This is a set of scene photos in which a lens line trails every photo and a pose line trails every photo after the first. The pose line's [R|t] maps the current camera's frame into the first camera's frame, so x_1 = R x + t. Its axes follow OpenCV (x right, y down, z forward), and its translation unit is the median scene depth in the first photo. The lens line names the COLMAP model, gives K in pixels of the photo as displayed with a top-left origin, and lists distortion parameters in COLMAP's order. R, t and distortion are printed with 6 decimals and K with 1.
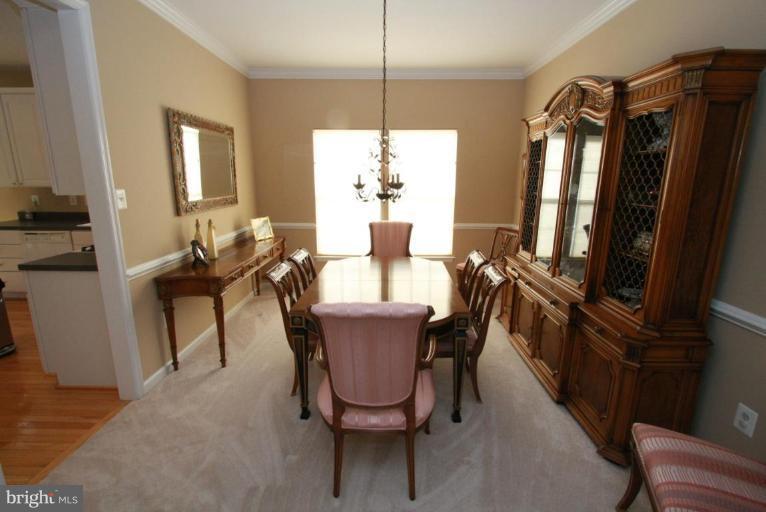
lens RADIAL K [[356.1, 0, 384.5], [0, 356.1, 253.6], [0, 0, 1]] dist [-0.014104, -0.000022]
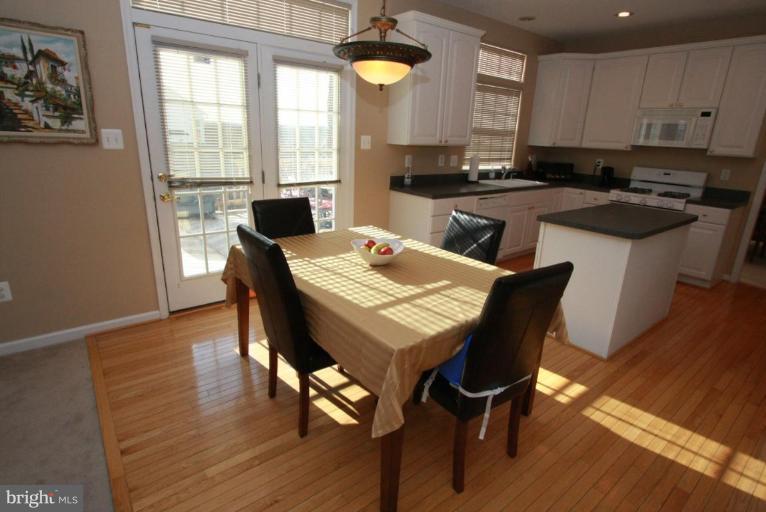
lens RADIAL K [[398.9, 0, 383.1], [0, 398.9, 253.8], [0, 0, 1]] dist [-0.016360, 0.000034]
pose [[0.778403, -0.161341, 0.606677, -1.804985], [0.102062, 0.986077, 0.131288, -0.074243], [-0.619412, -0.040276, 0.784032, 0.331424]]
